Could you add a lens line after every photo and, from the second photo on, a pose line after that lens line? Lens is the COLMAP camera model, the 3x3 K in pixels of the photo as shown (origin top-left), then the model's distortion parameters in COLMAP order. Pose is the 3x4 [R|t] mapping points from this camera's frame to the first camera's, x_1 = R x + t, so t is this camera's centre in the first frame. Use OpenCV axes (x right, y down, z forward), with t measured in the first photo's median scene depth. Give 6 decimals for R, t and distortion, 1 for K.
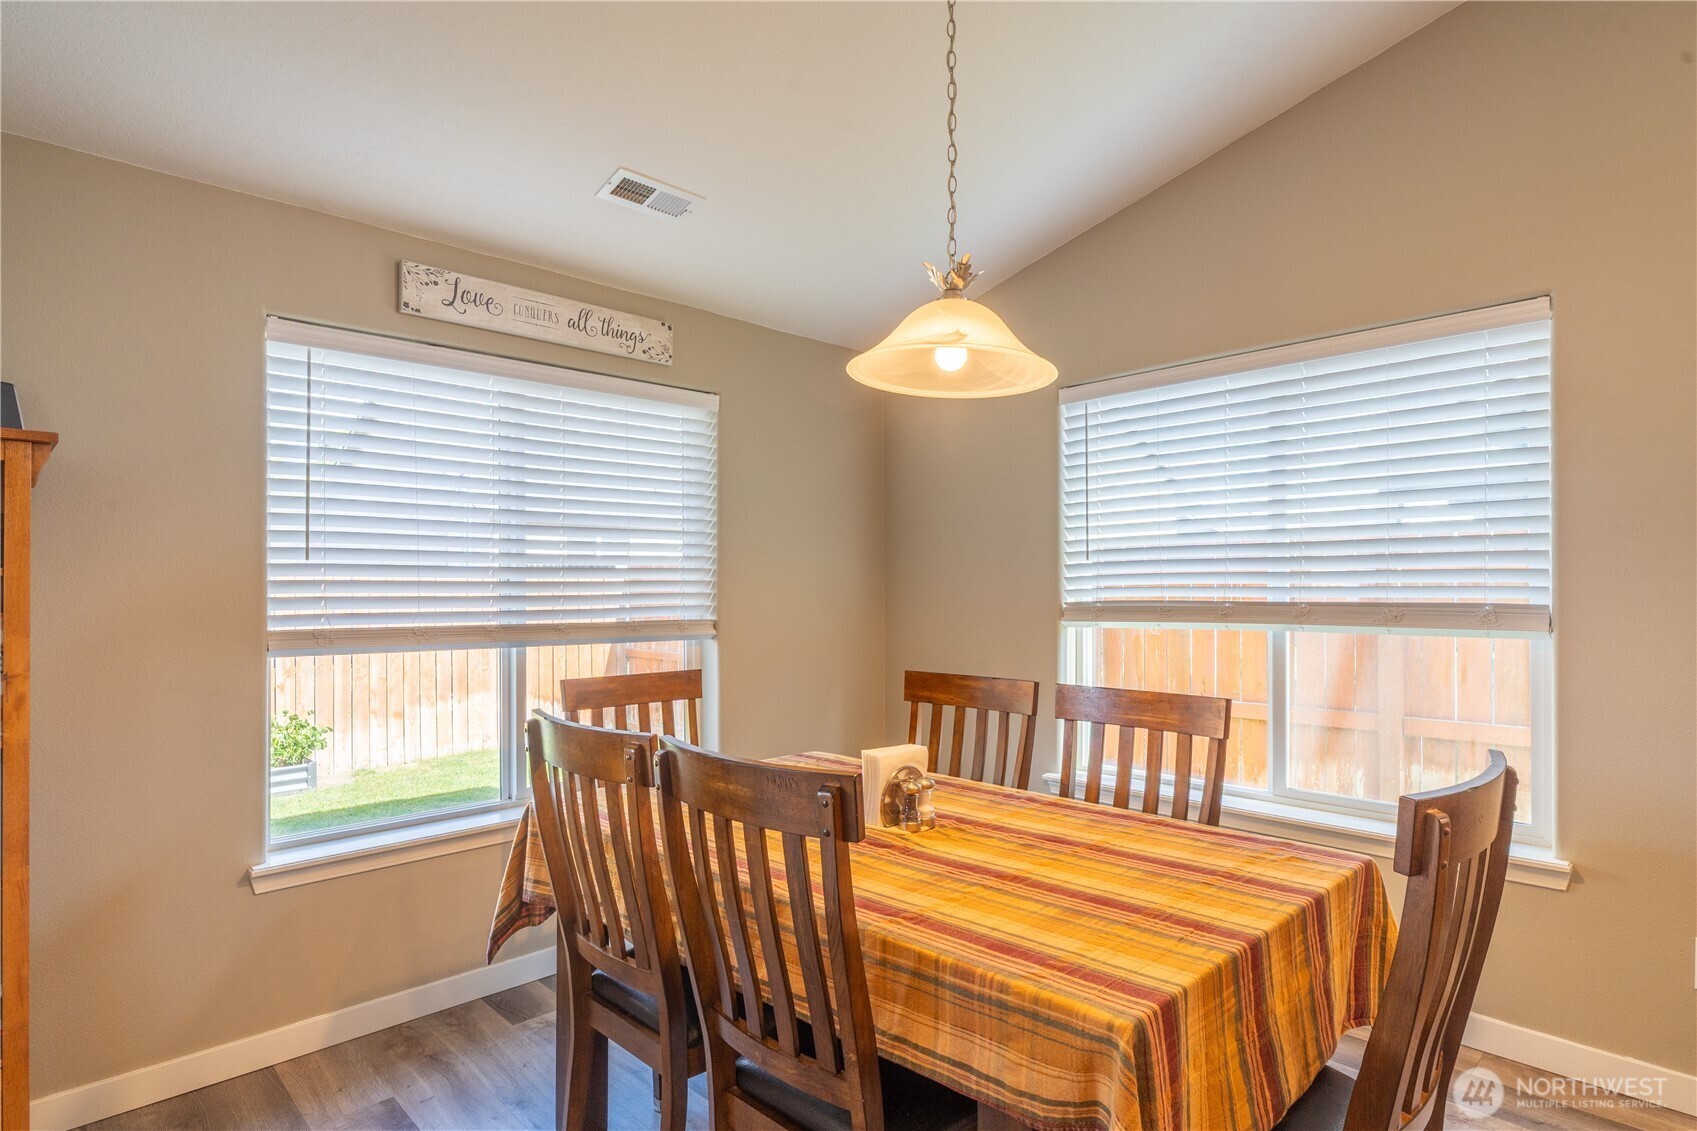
lens RADIAL K [[915.2, 0, 839.3], [0, 915.2, 574.0], [0, 0, 1]] dist [-0.006882, -0.000442]
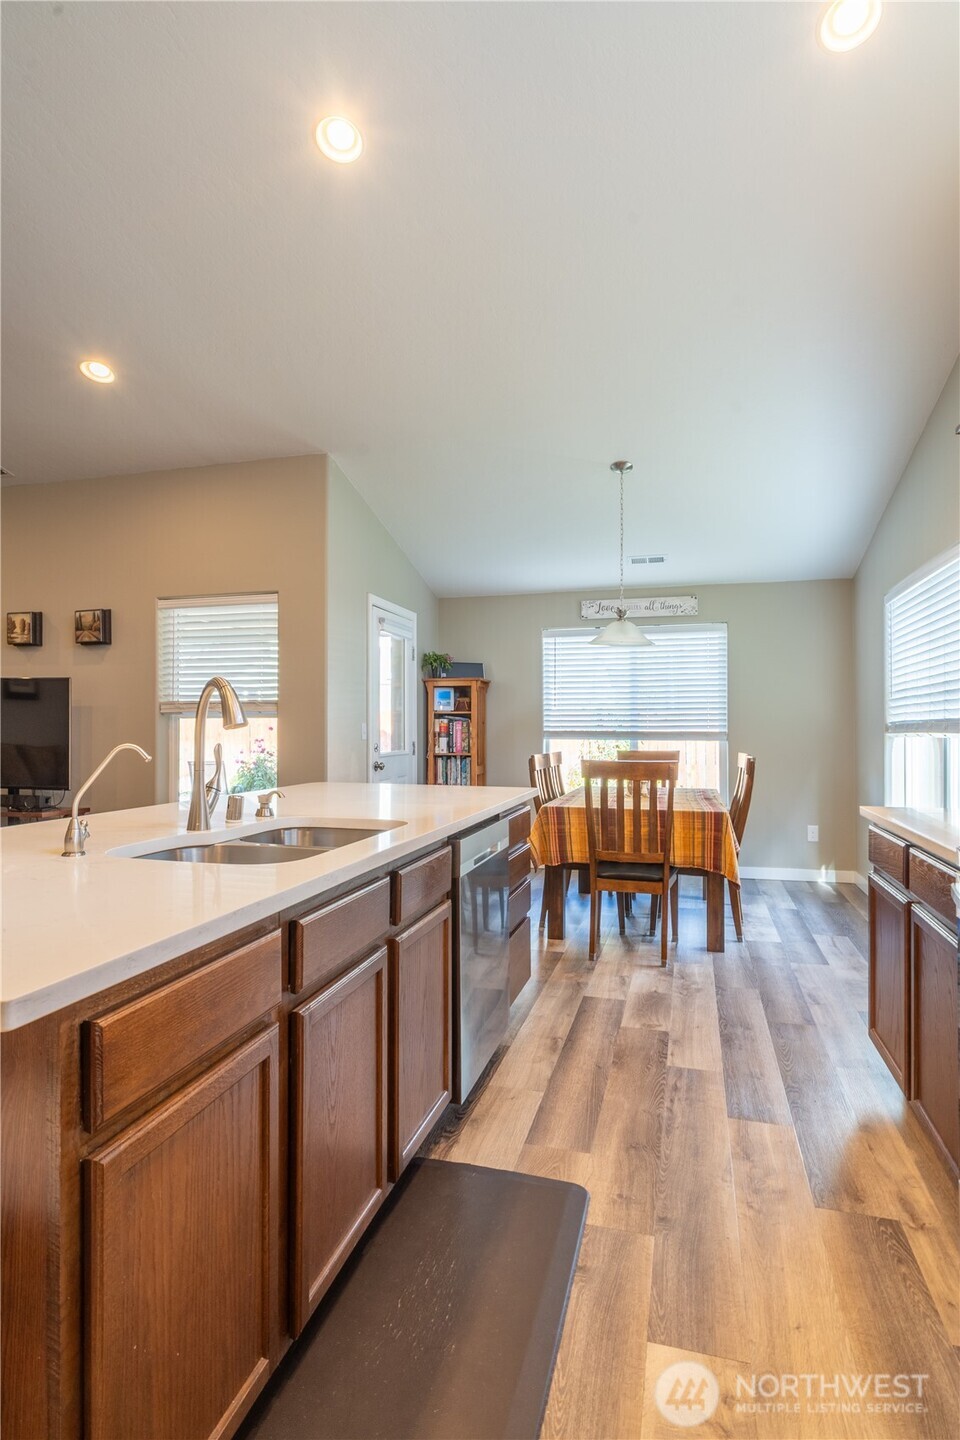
lens RADIAL K [[776.6, 0, 480.0], [0, 776.6, 720.0], [0, 0, 1]] dist [-0.006882, -0.000442]
pose [[0.517466, -0.008075, -0.855666, 1.406452], [0.018869, 0.999820, 0.001975, 0.014507], [0.855496, -0.017168, 0.517525, -0.517069]]
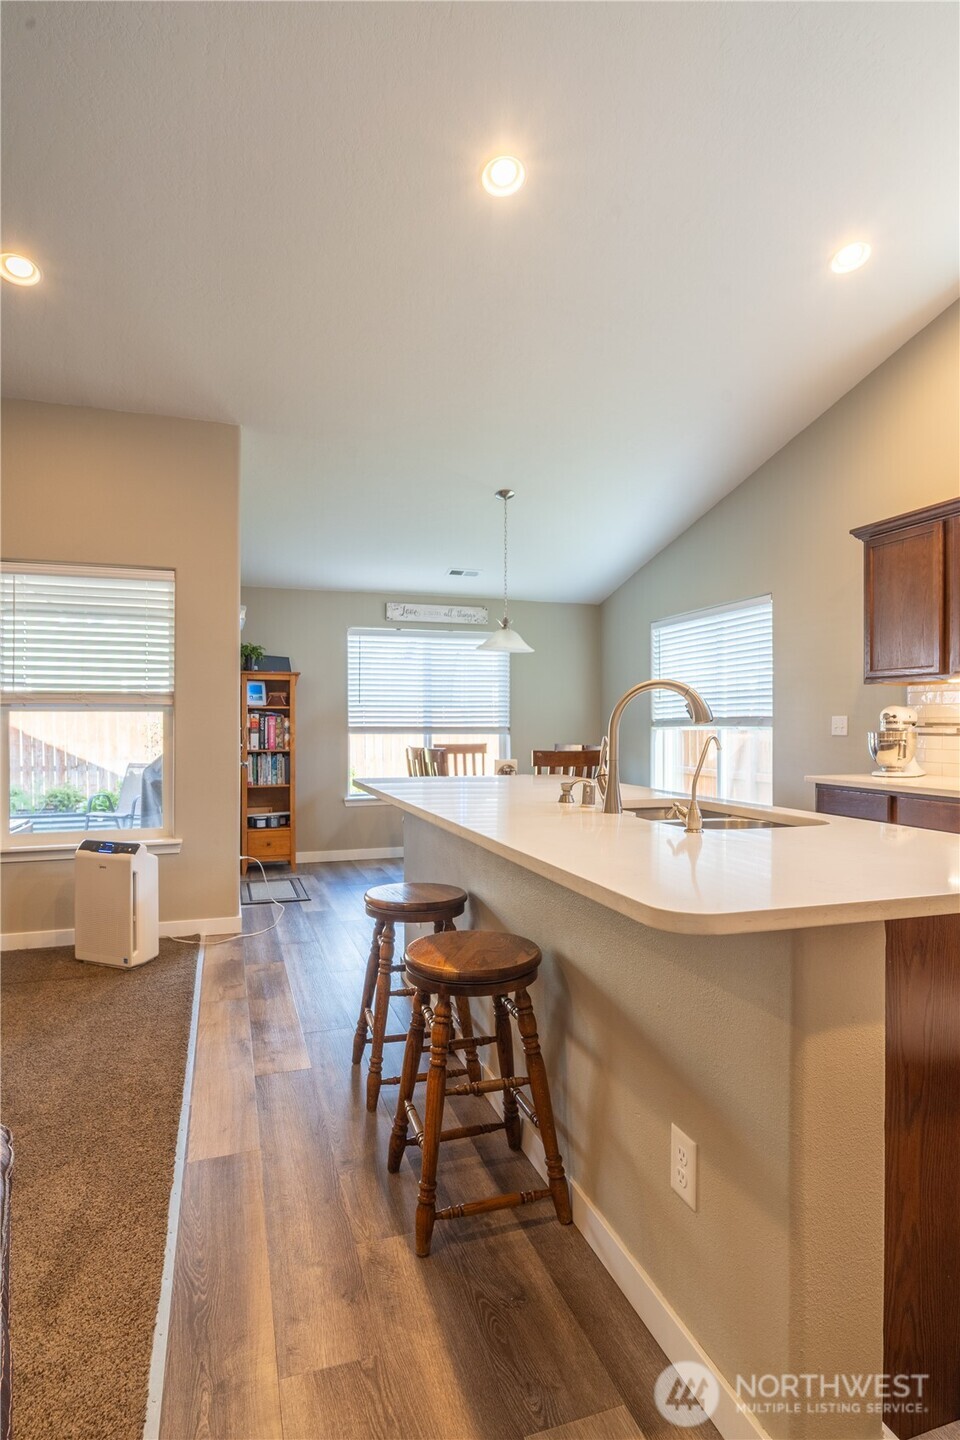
lens RADIAL K [[776.6, 0, 480.0], [0, 776.6, 720.0], [0, 0, 1]] dist [-0.006882, -0.000442]
pose [[0.907955, -0.002535, -0.419060, 0.855935], [0.009979, 0.999829, 0.015573, 0.002494], [0.418948, -0.018322, 0.907825, -1.175594]]
